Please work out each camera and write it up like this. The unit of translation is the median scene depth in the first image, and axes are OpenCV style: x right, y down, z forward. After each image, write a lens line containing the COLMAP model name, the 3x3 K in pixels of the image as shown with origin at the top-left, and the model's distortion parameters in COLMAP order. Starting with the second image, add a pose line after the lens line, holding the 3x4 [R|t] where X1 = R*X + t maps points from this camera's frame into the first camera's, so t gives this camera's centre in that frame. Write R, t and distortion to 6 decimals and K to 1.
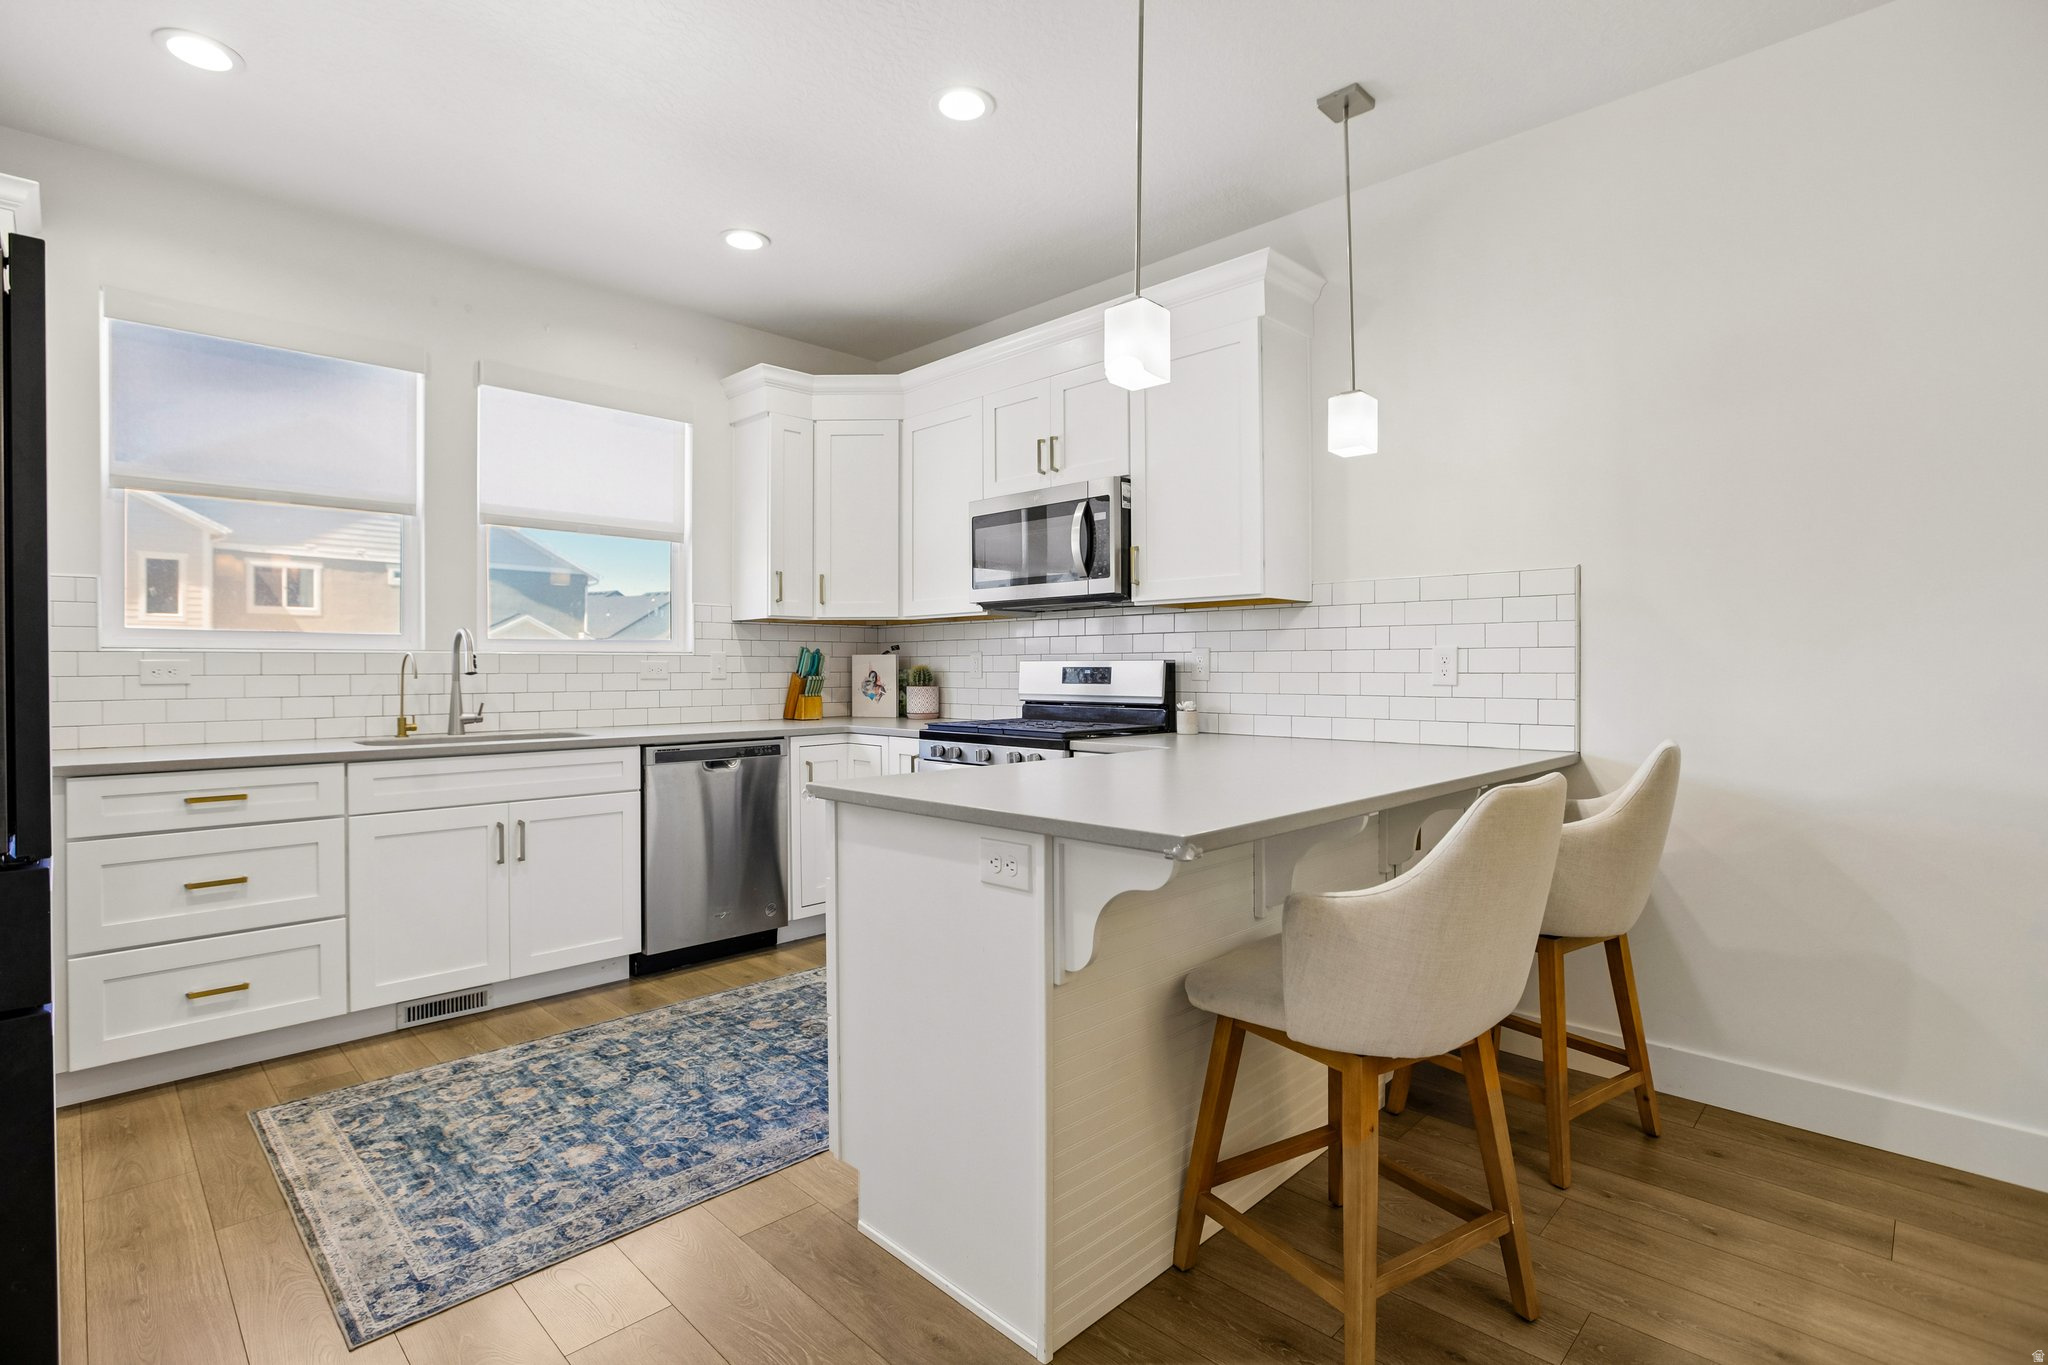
lens RADIAL K [[980.8, 0, 1022.1], [0, 980.8, 669.9], [0, 0, 1]] dist [-0.058223, 0.028665]
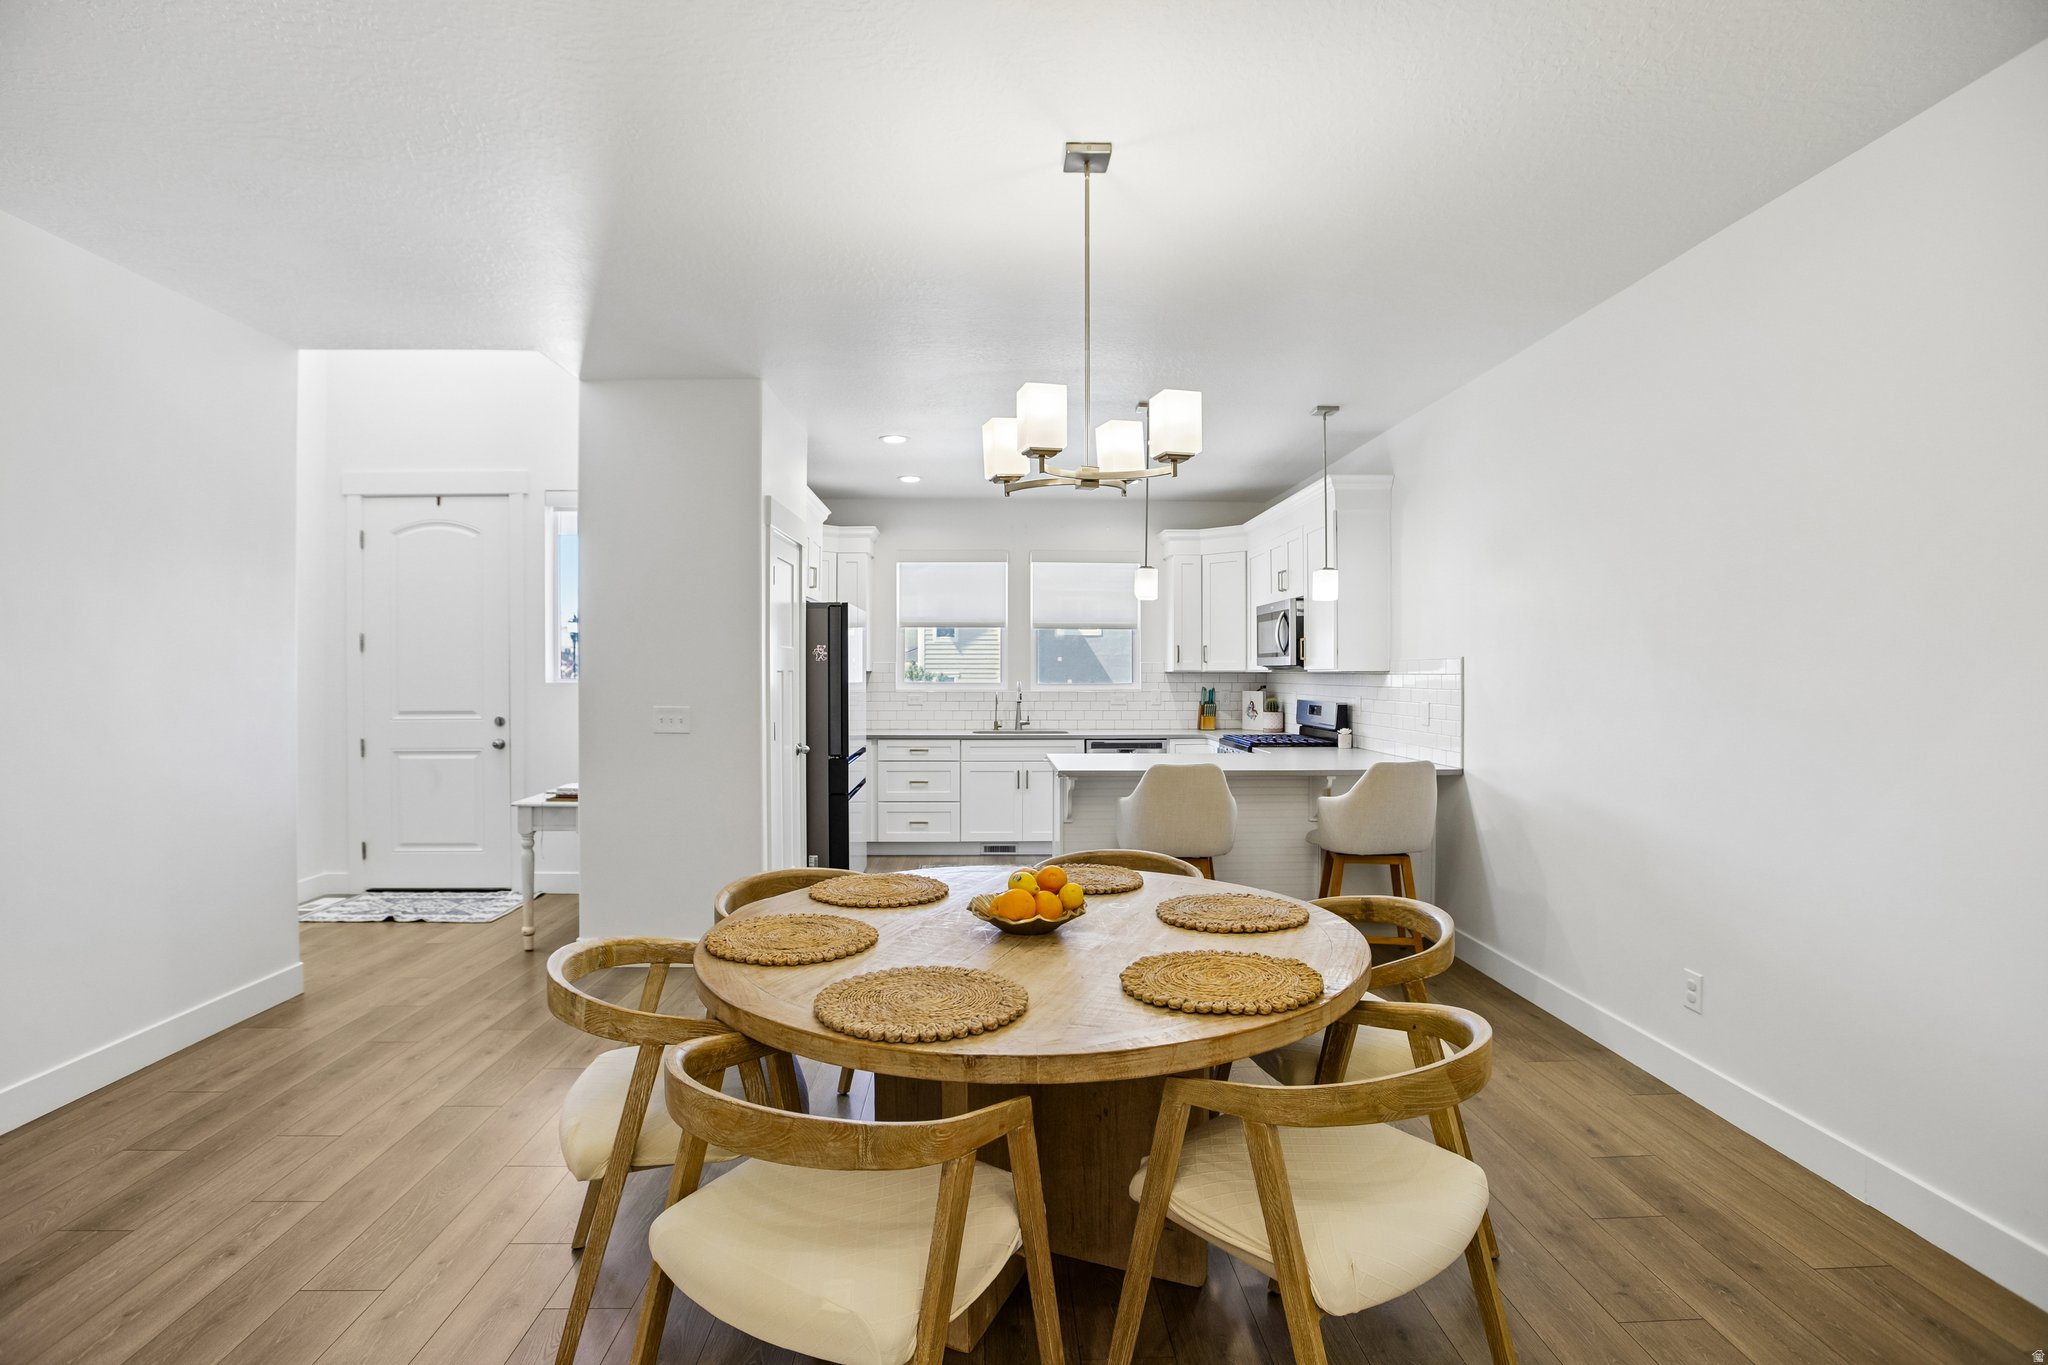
lens RADIAL K [[980.8, 0, 1022.1], [0, 980.8, 669.9], [0, 0, 1]] dist [-0.058223, 0.028665]
pose [[0.729661, 0.002001, -0.683806, 0.894257], [-0.003712, 0.999993, -0.001036, -0.063183], [0.683799, 0.003294, 0.729663, -0.574417]]
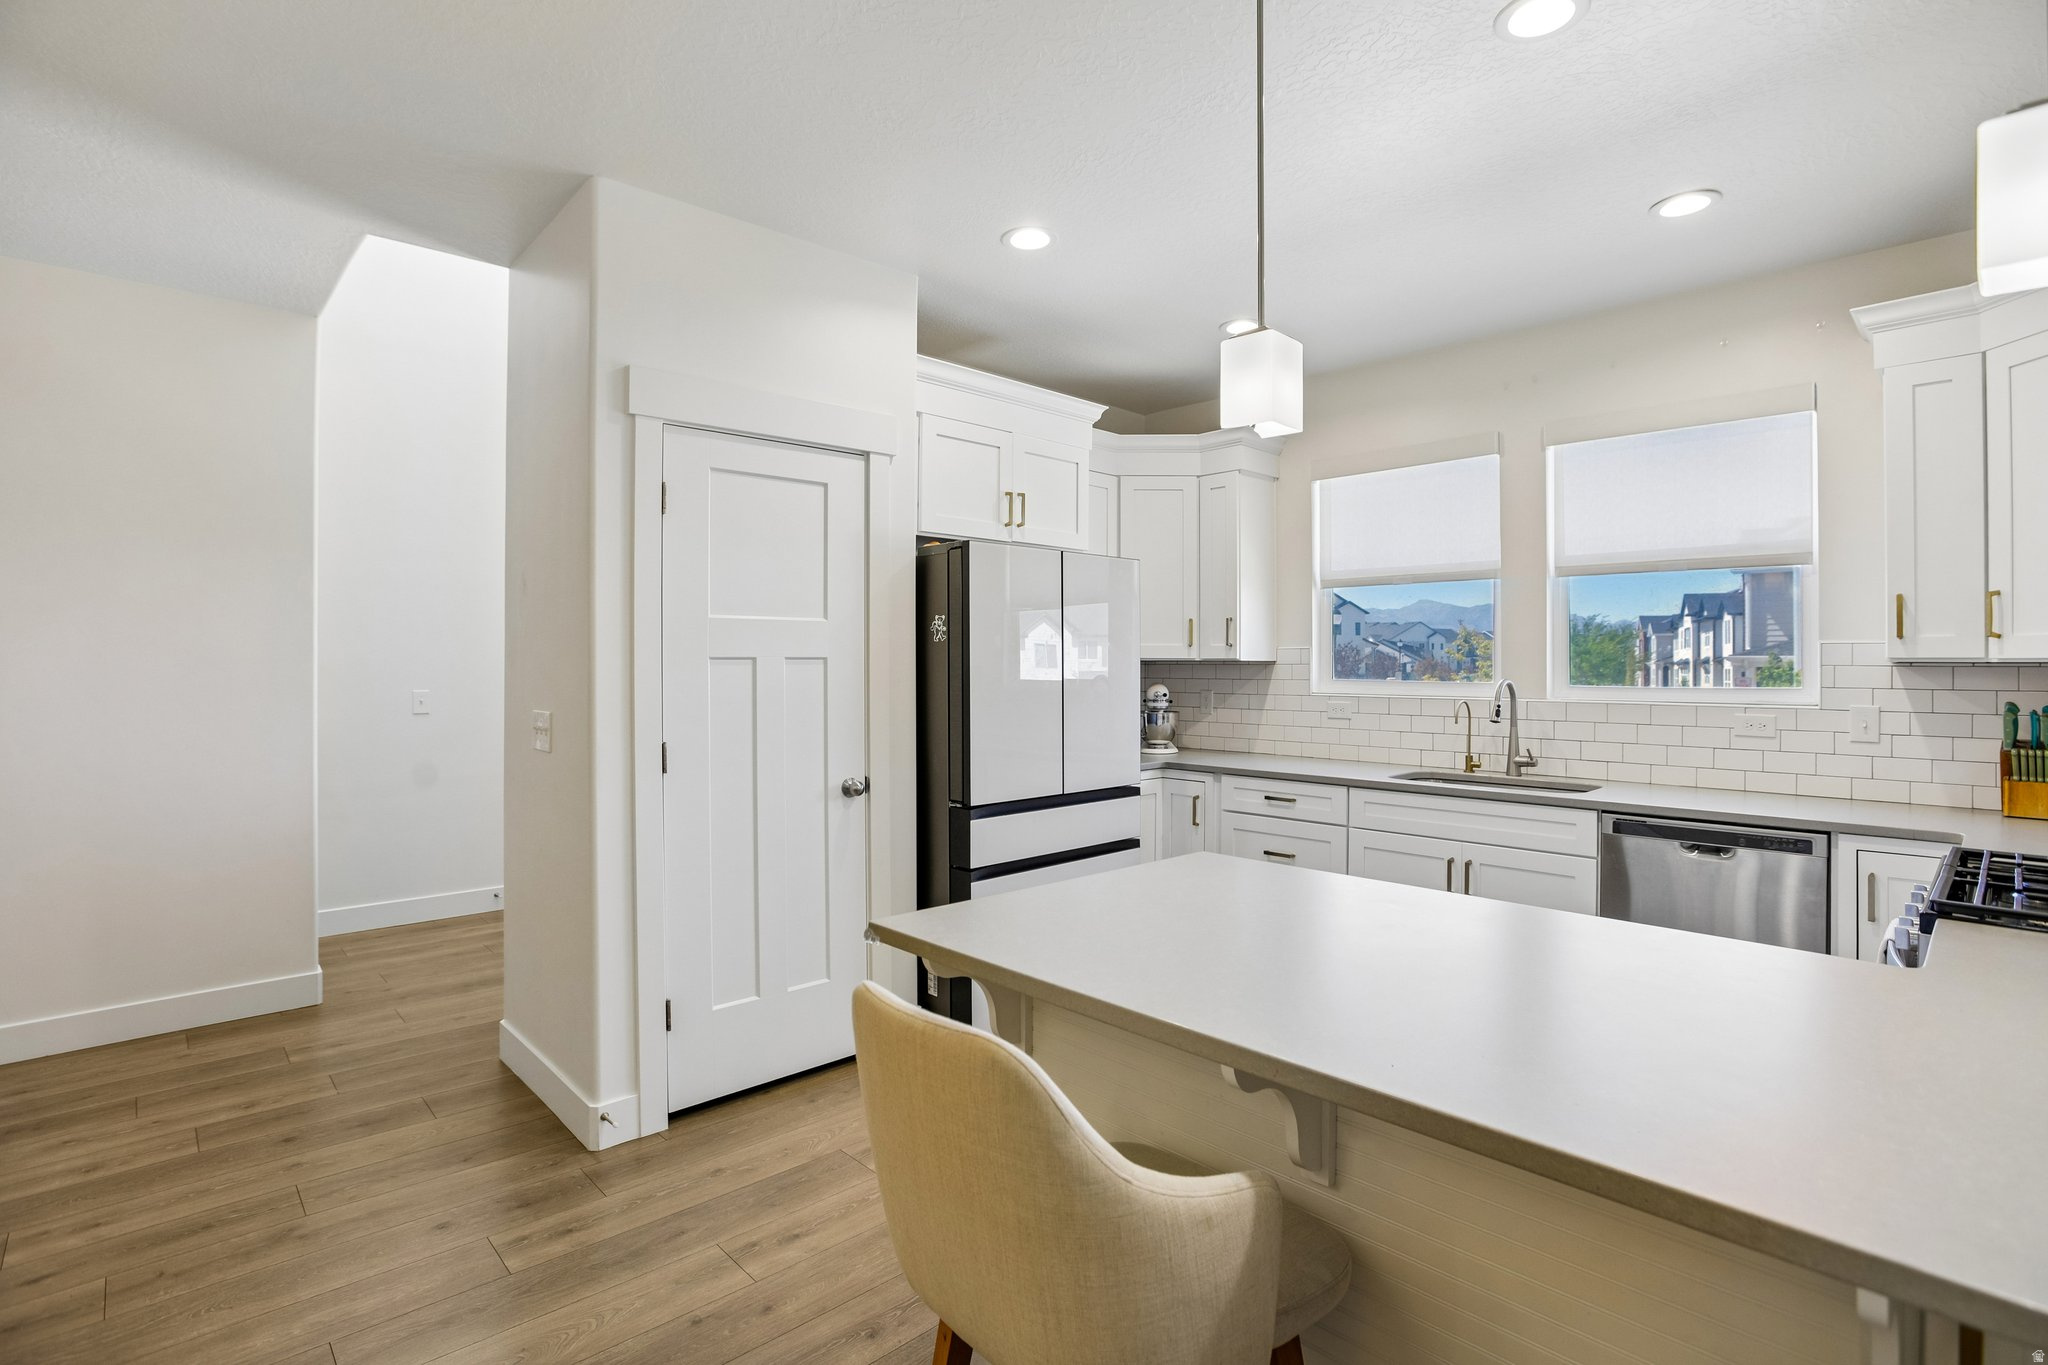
lens RADIAL K [[980.8, 0, 1022.1], [0, 980.8, 669.9], [0, 0, 1]] dist [-0.058223, 0.028665]
pose [[-0.032430, 0.007160, -0.999448, 0.526218], [-0.005266, 0.999959, 0.007335, -0.057794], [0.999460, 0.005501, -0.032391, 0.472071]]
